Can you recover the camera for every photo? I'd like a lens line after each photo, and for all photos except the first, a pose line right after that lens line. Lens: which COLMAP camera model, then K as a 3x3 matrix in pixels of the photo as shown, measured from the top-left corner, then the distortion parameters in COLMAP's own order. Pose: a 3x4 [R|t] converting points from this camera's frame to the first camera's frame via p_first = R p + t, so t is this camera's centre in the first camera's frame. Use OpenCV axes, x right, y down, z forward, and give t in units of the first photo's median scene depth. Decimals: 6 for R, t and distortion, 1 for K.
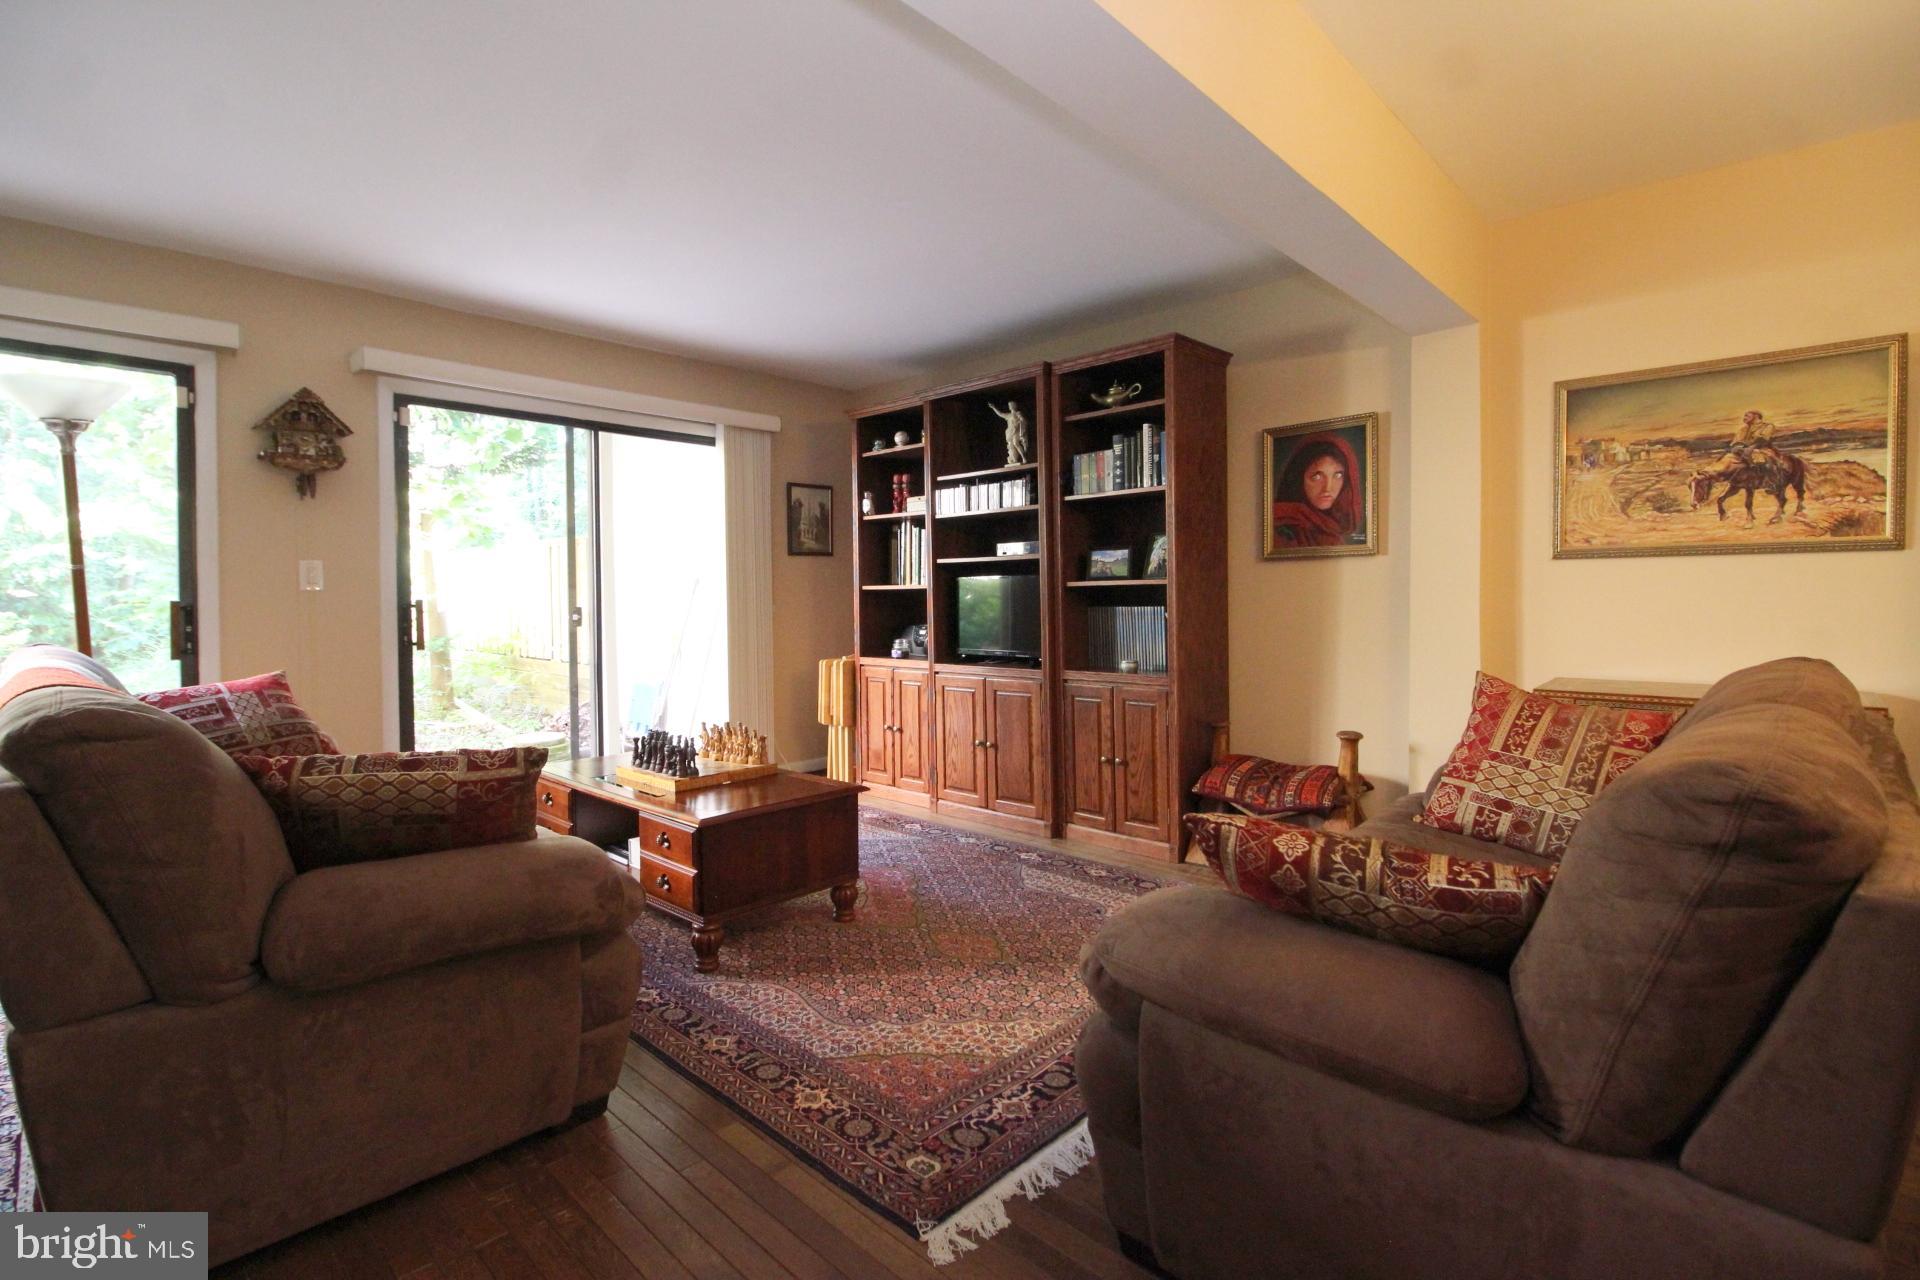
lens RADIAL K [[887.5, 0, 956.3], [0, 887.5, 625.7], [0, 0, 1]] dist [-0.010531, -0.004719]
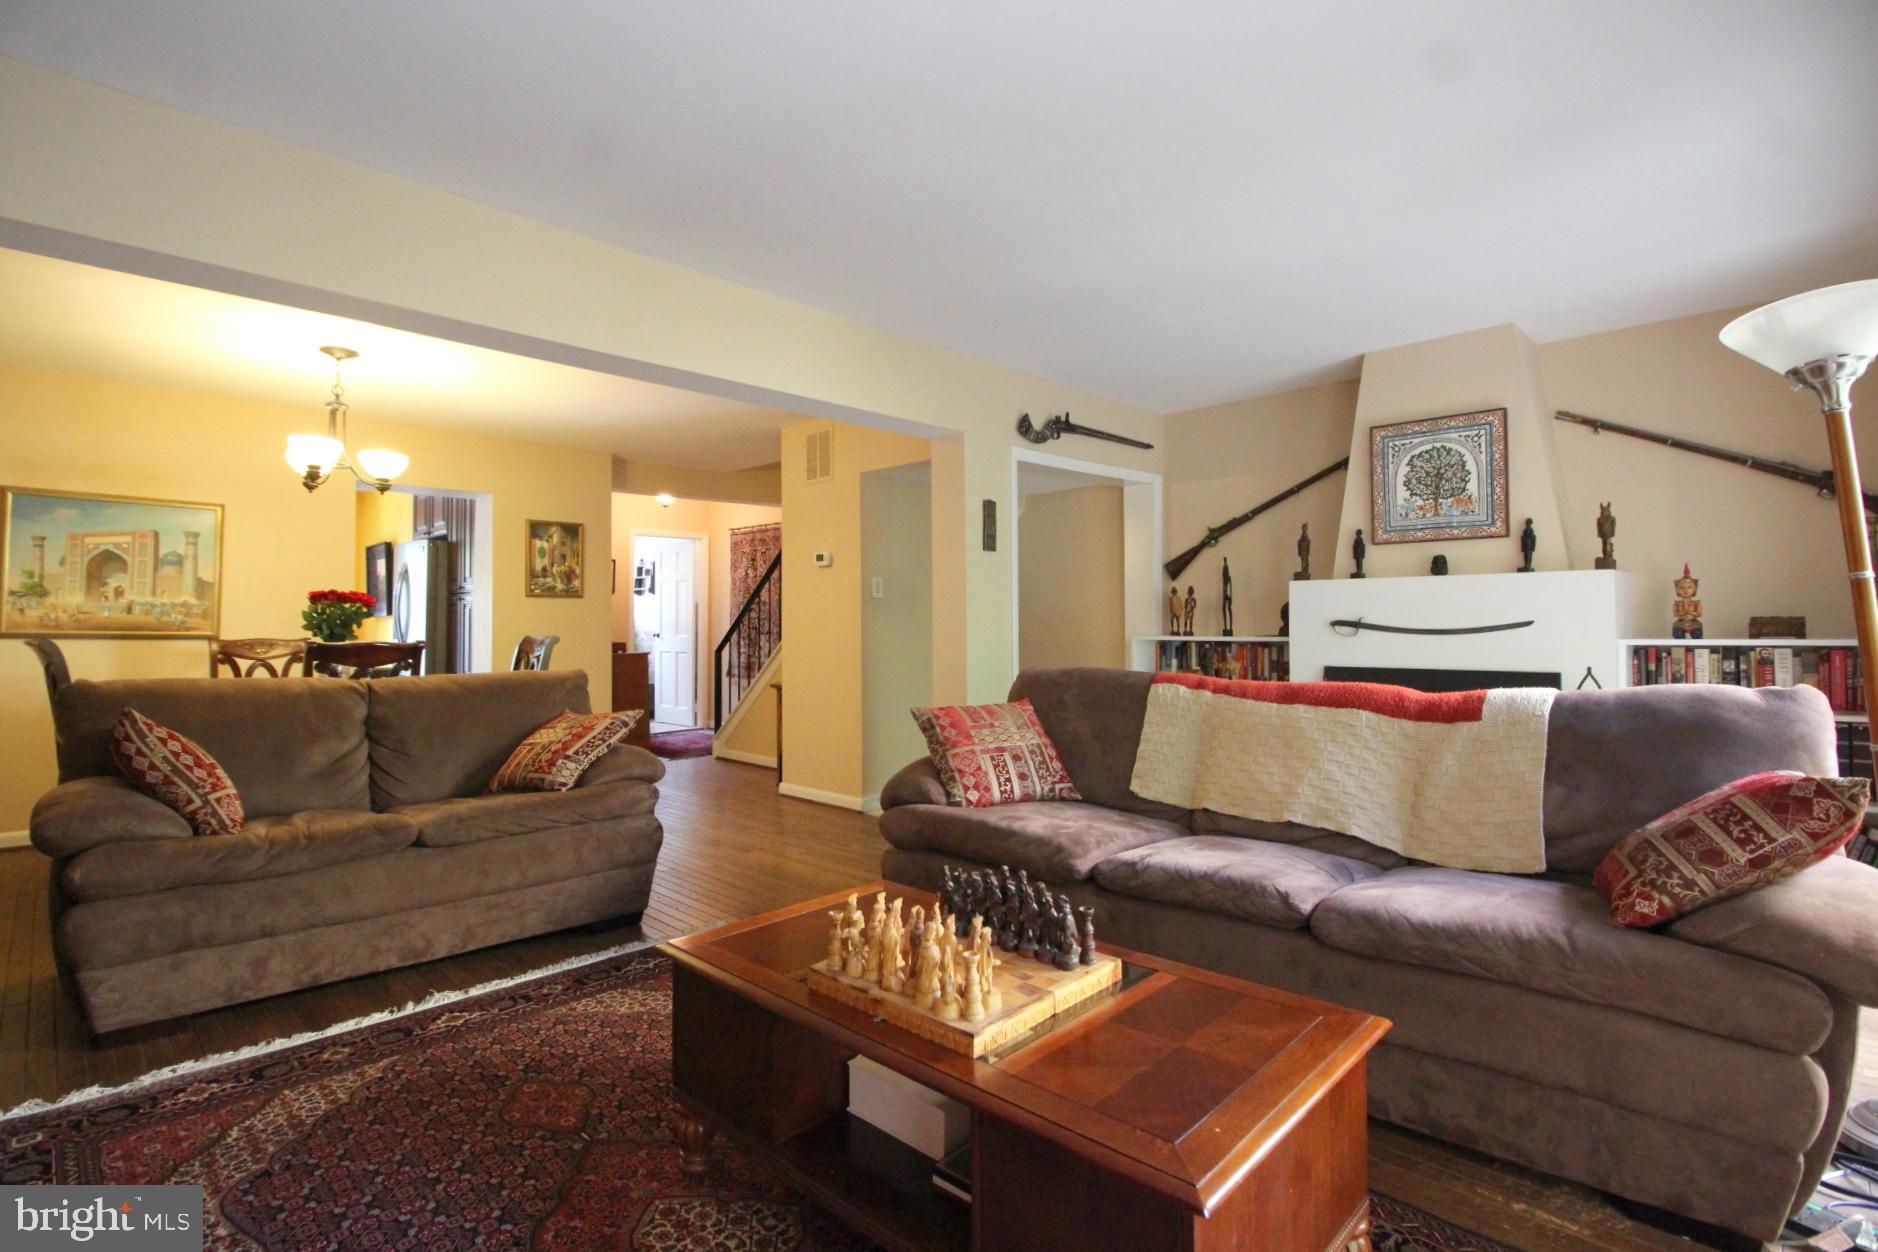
lens RADIAL K [[868.1, 0, 954.0], [0, 868.1, 619.3], [0, 0, 1]] dist [-0.010531, -0.004719]
pose [[-0.999992, 0.003049, -0.002429, -0.254993], [0.002985, 0.999655, 0.026084, -0.056130], [0.002508, 0.026076, -0.999657, 1.317151]]
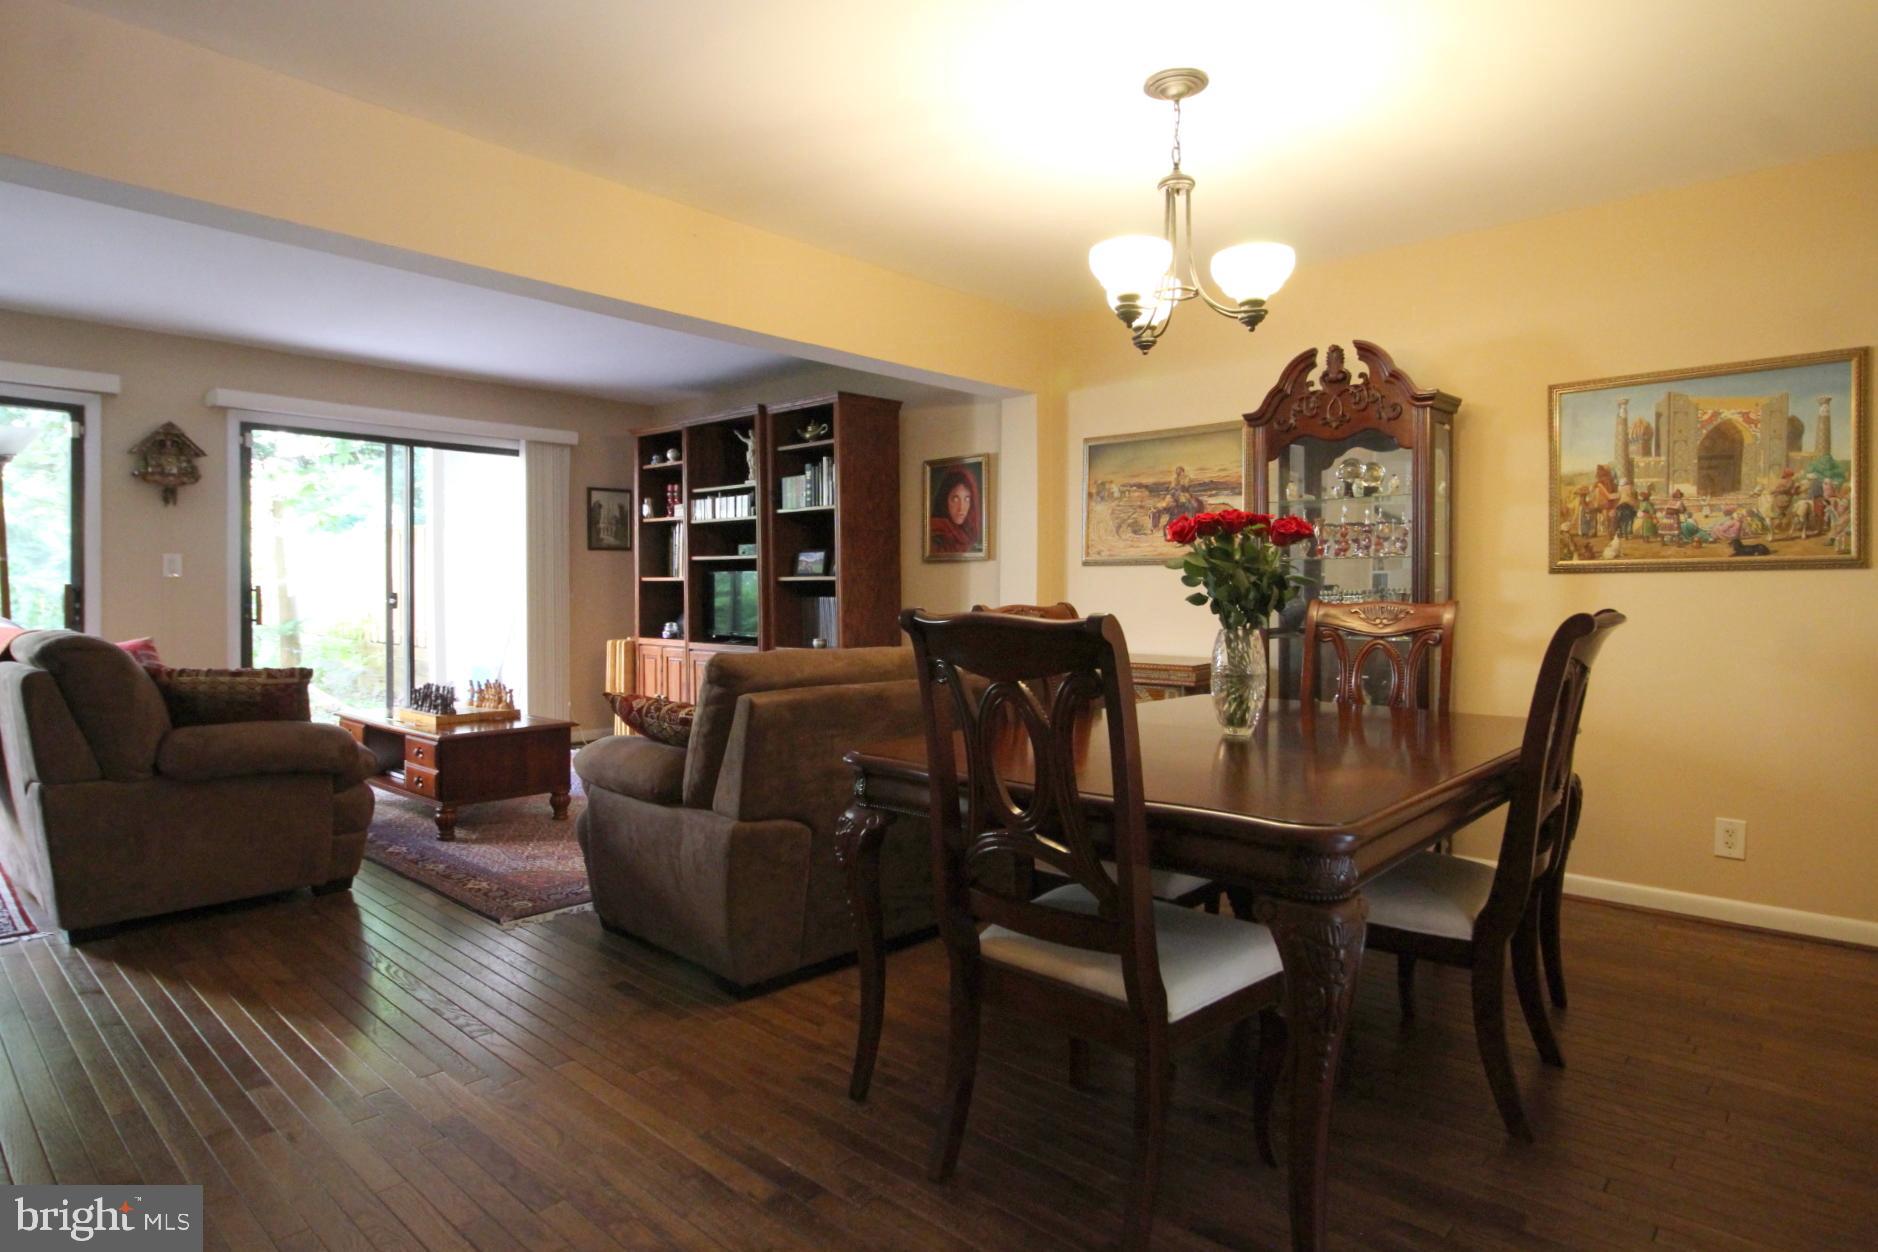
lens RADIAL K [[1029.7, 0, 937.9], [0, 1029.7, 615.6], [0, 0, 1]] dist [-0.004841, -0.004308]
pose [[0.999697, 0.011405, 0.021833, 0.366568], [-0.011293, 0.999922, -0.005247, 0.012385], [-0.021891, 0.004999, 0.999748, -0.540165]]
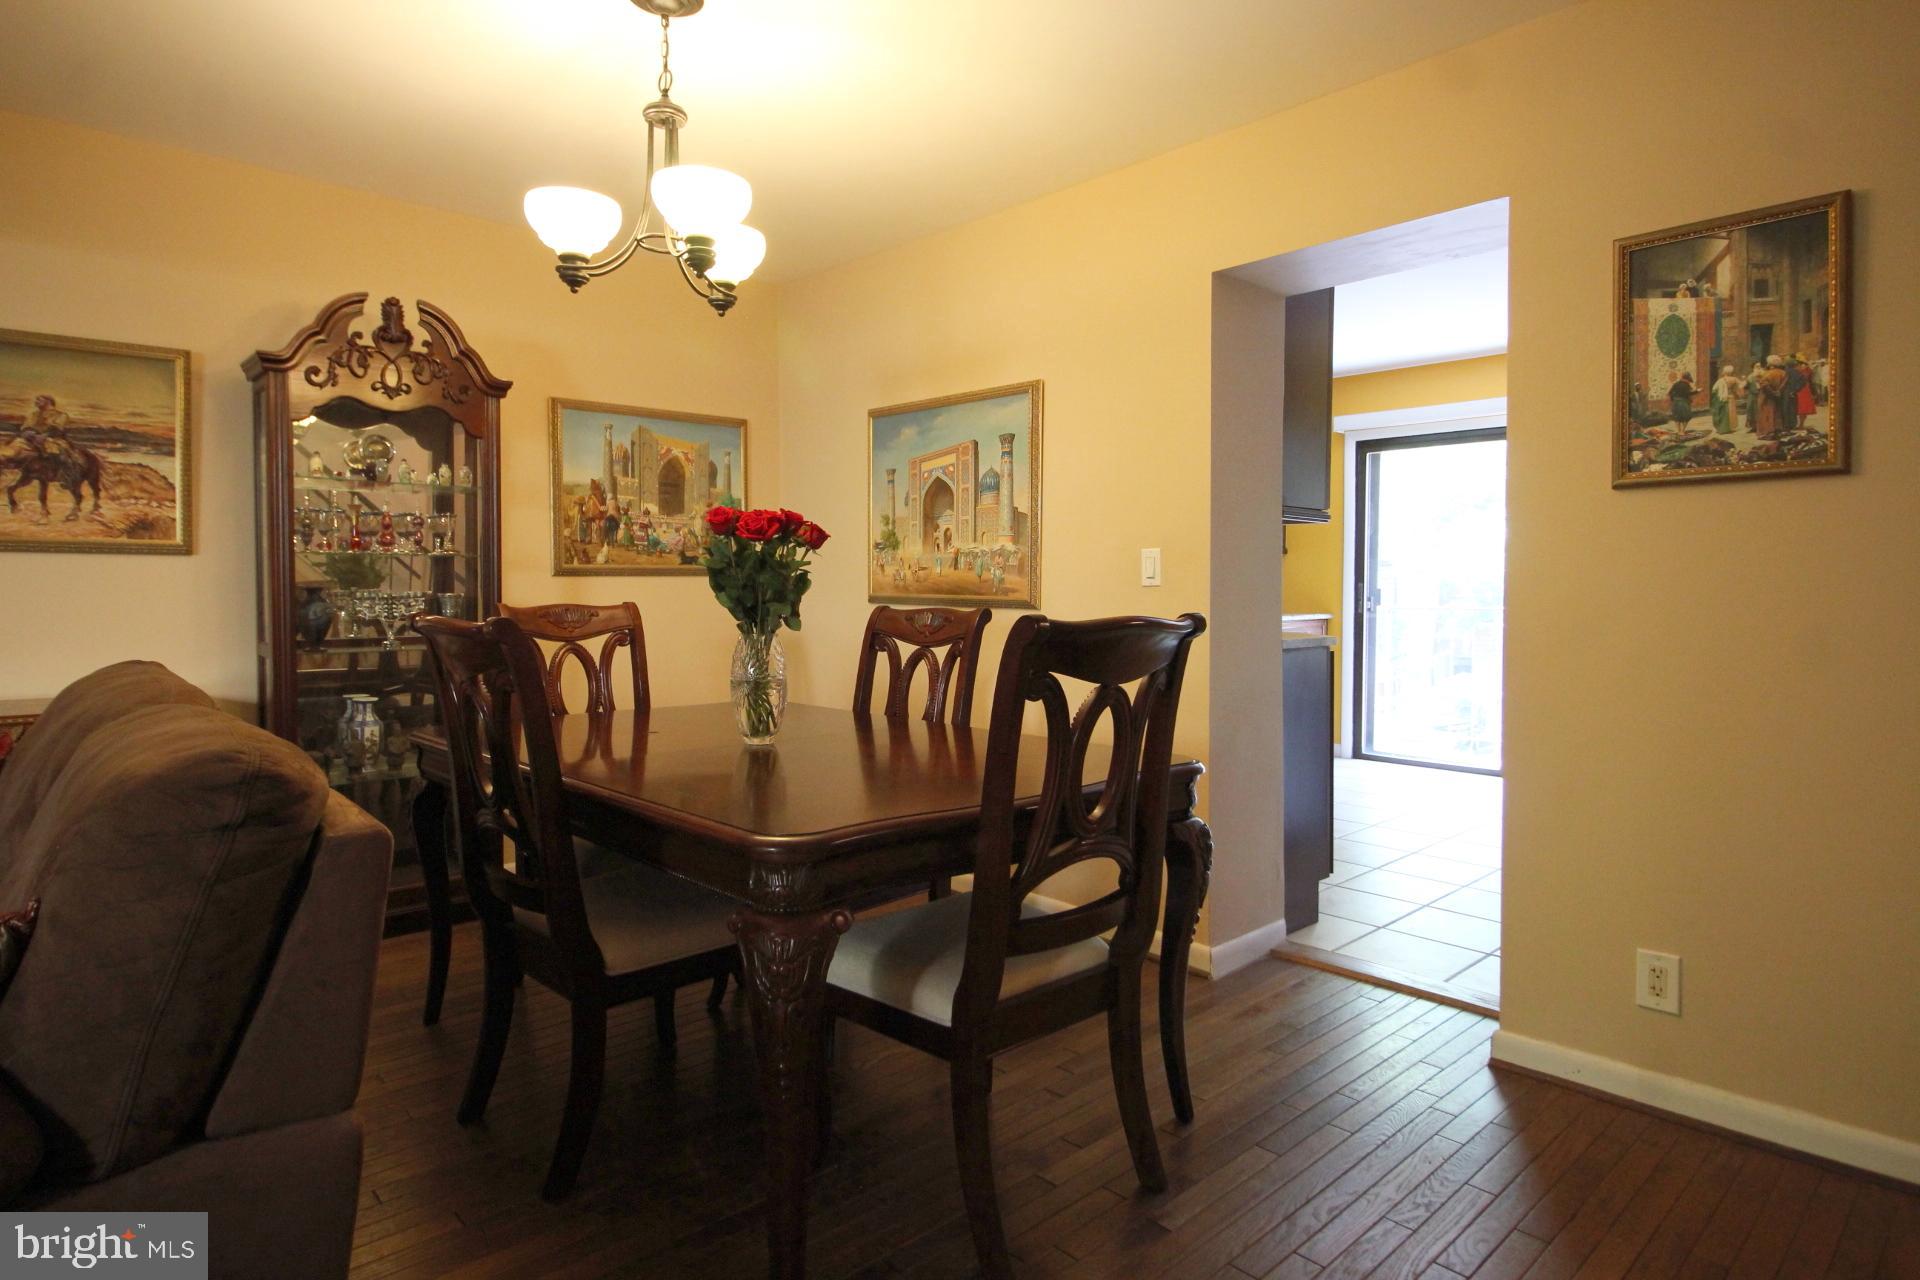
lens RADIAL K [[1052.7, 0, 956.4], [0, 1052.7, 624.0], [0, 0, 1]] dist [-0.004841, -0.004308]
pose [[0.059021, -0.021063, 0.998035, -0.094718], [0.029832, 0.999368, 0.019327, -0.000427], [-0.997811, 0.028632, 0.059612, -0.001547]]
